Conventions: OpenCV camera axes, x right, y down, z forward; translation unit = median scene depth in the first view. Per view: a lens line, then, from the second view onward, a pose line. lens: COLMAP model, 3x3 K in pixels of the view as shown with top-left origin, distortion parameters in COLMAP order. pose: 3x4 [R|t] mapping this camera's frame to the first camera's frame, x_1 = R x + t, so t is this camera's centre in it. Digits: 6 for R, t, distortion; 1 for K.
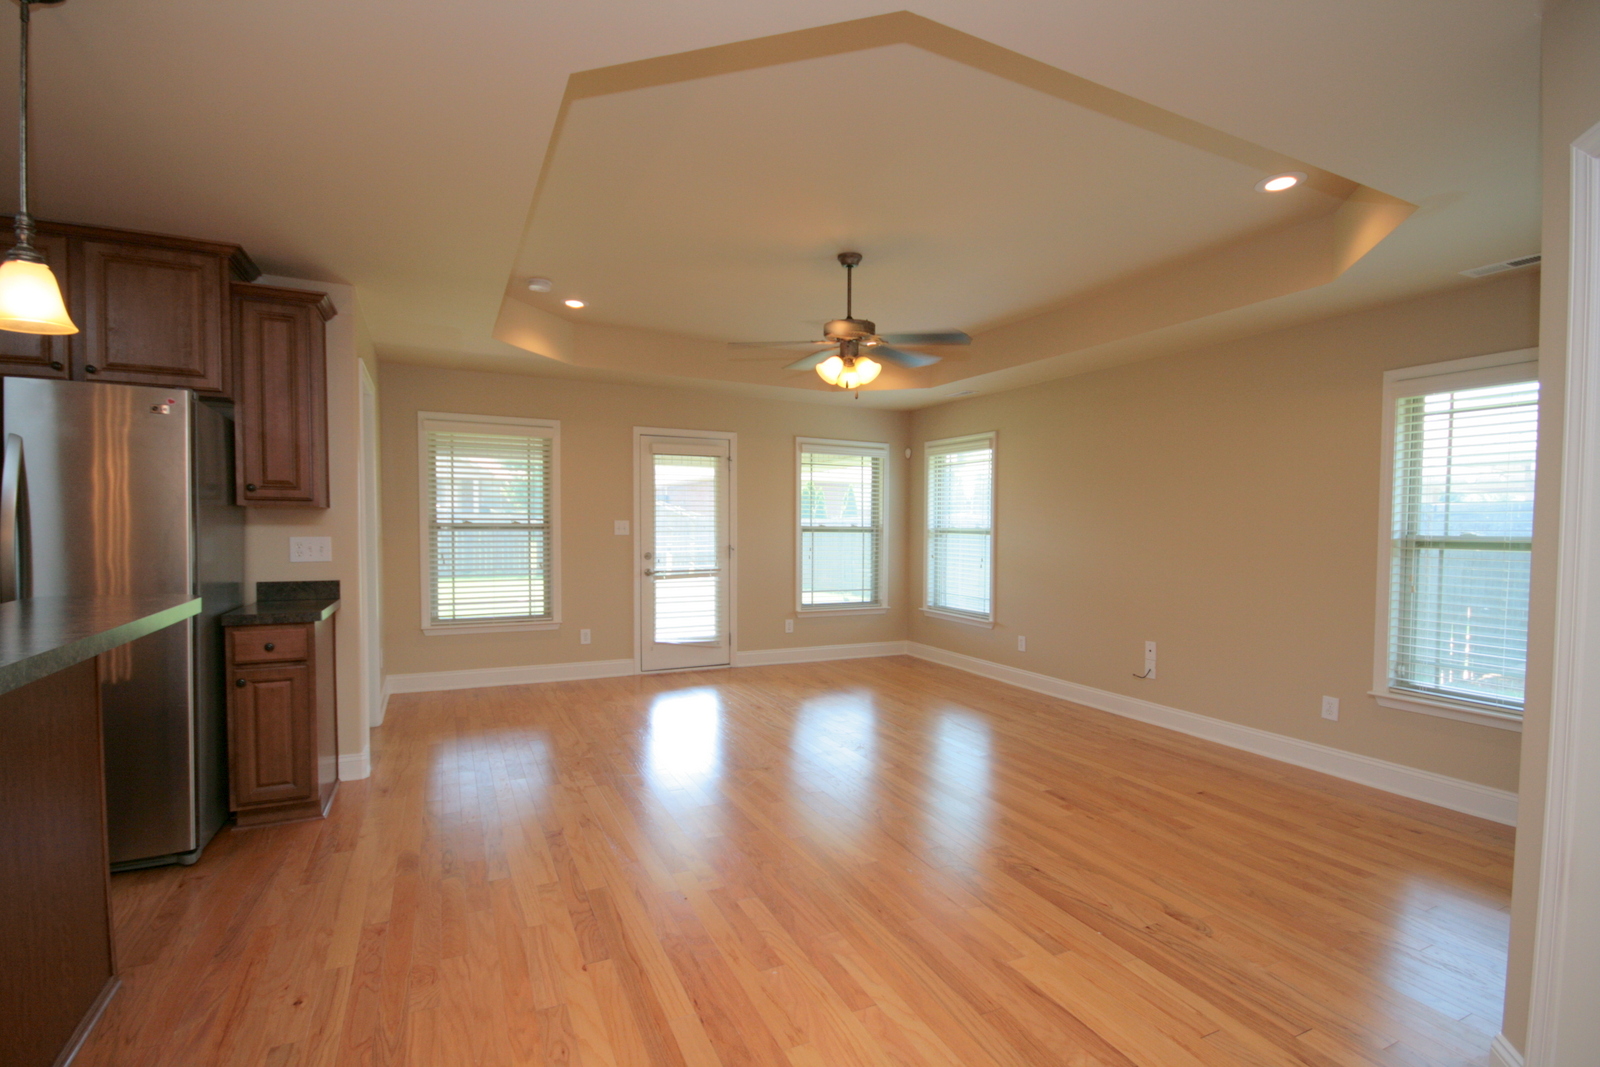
lens RADIAL K [[743.8, 0, 805.1], [0, 743.8, 554.3], [0, 0, 1]] dist [-0.012635, -0.000415]
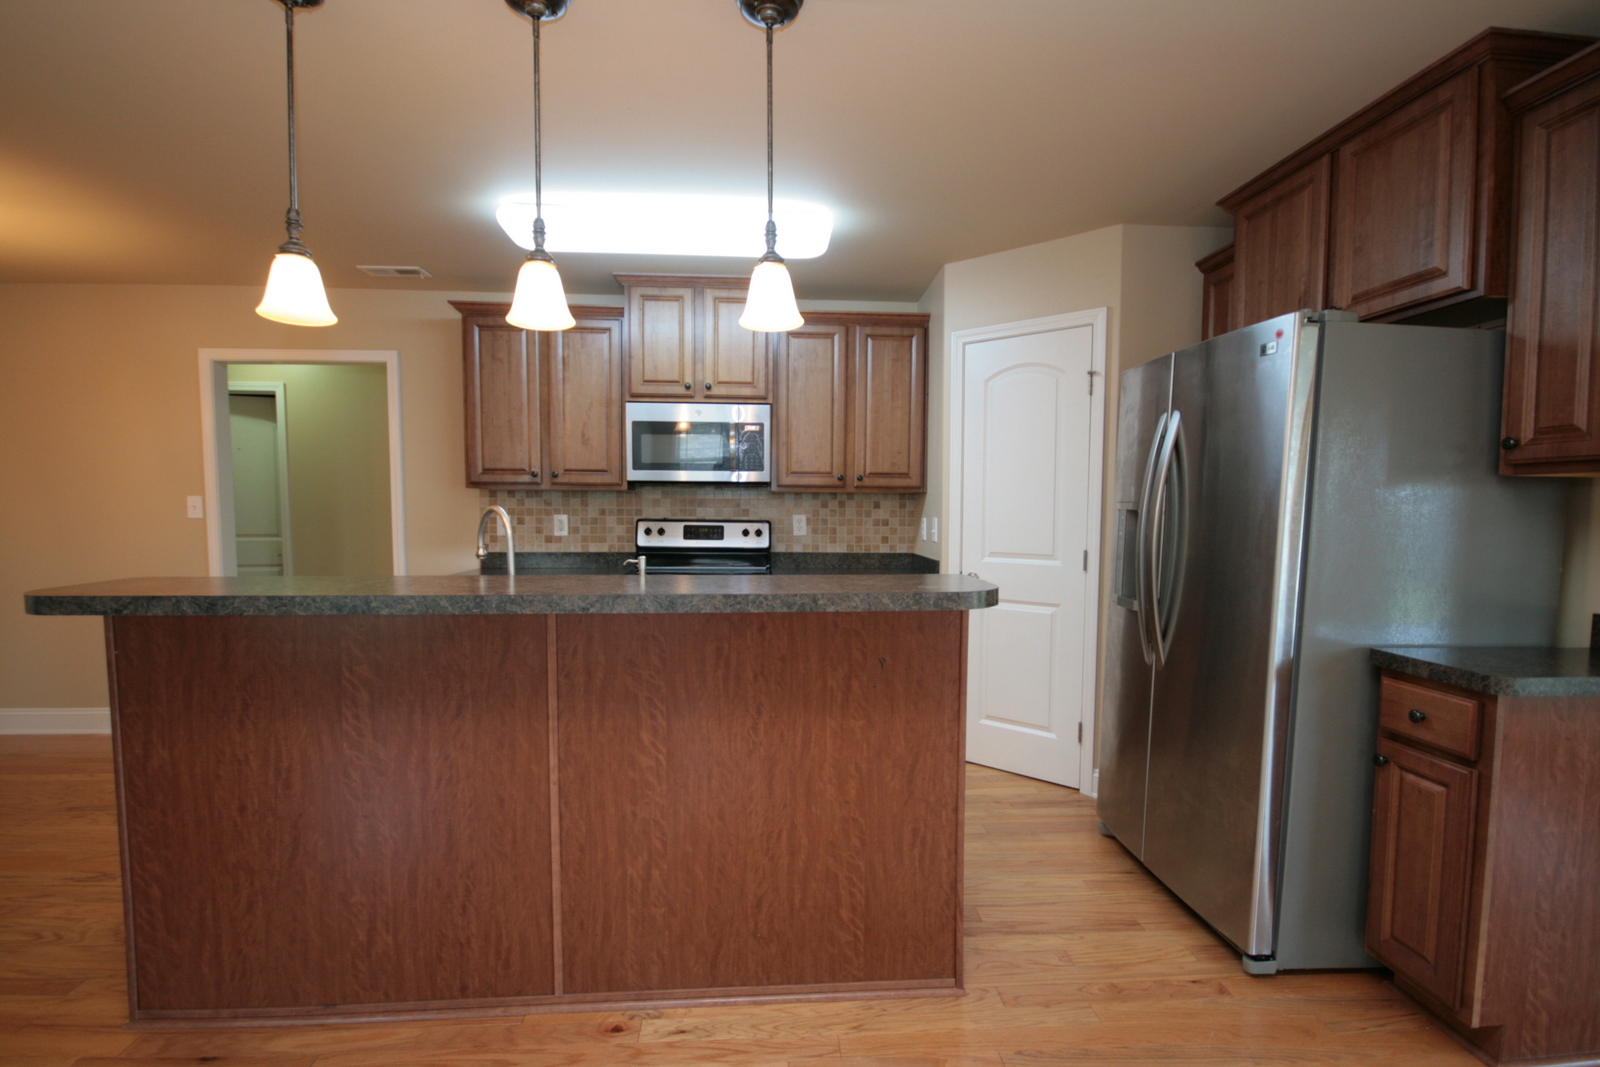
lens RADIAL K [[743.8, 0, 805.1], [0, 743.8, 554.3], [0, 0, 1]] dist [-0.012635, -0.000415]
pose [[-0.380141, 0.048421, -0.923660, -0.005444], [-0.044733, 0.996498, 0.070650, -0.010416], [0.923846, 0.068175, -0.376644, 0.363435]]
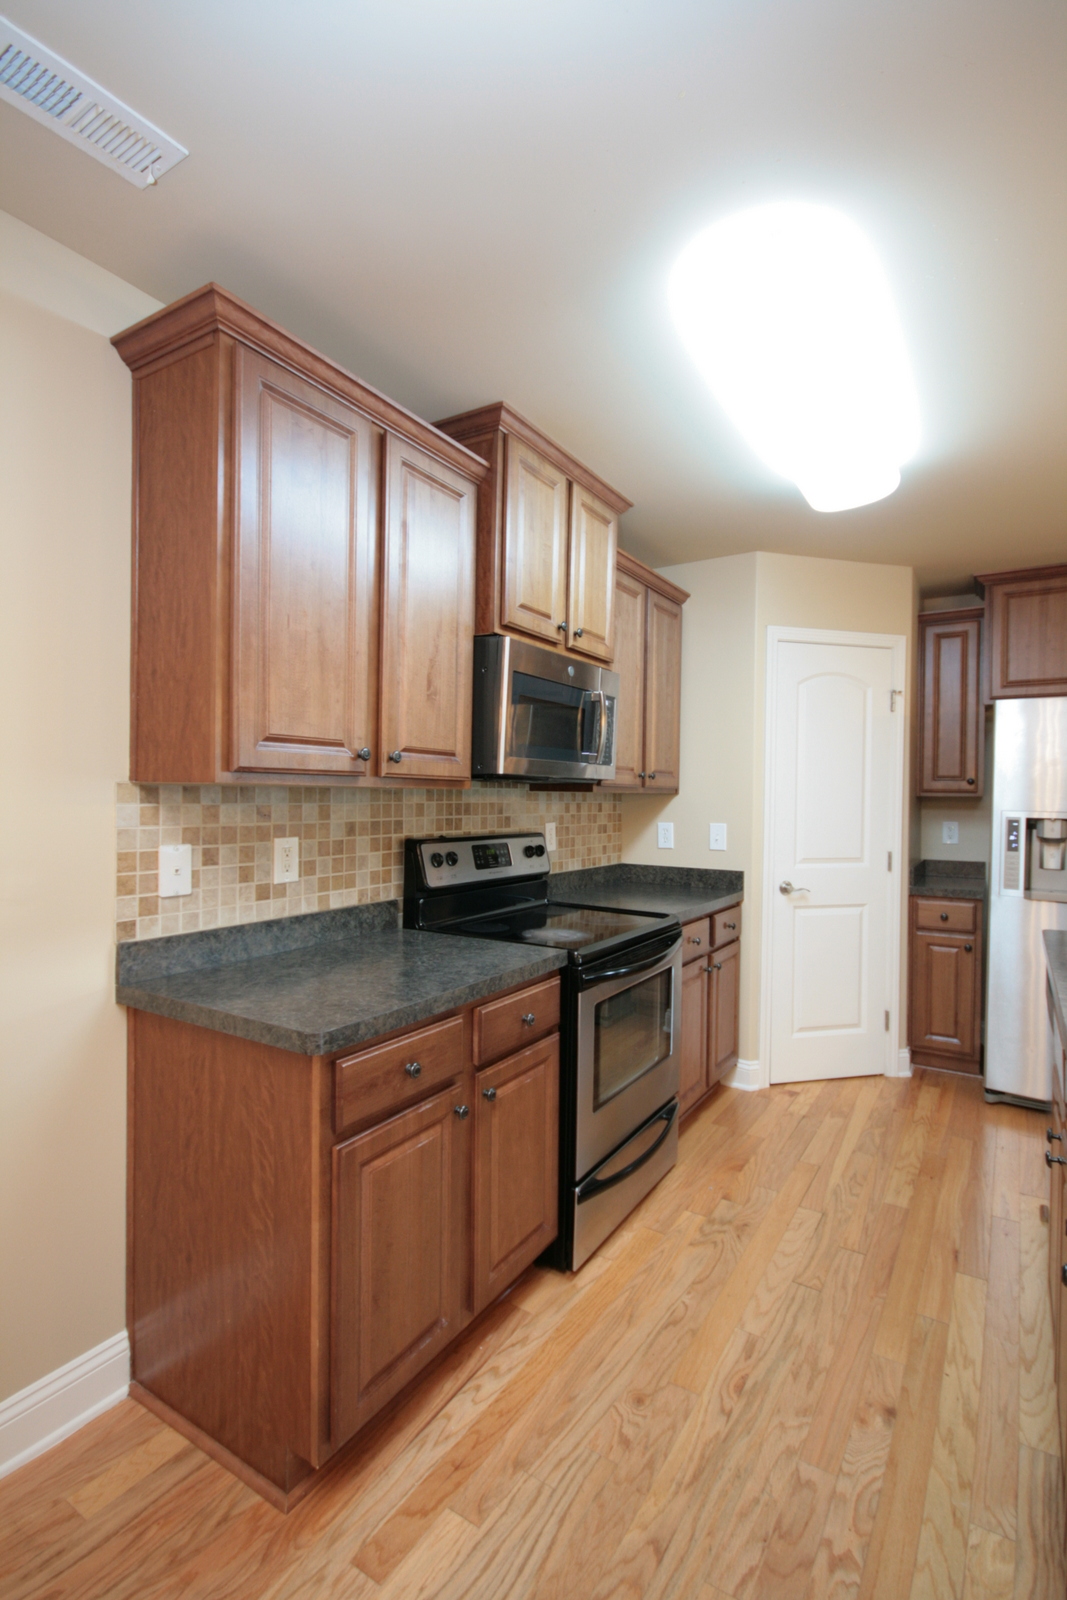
lens RADIAL K [[743.8, 0, 533.5], [0, 743.8, 800.0], [0, 0, 1]] dist [-0.012635, -0.000415]
pose [[0.526333, 0.003651, -0.850271, -0.219392], [-0.039778, 0.999002, -0.020334, -0.002570], [0.849347, 0.044524, 0.525953, -0.181326]]
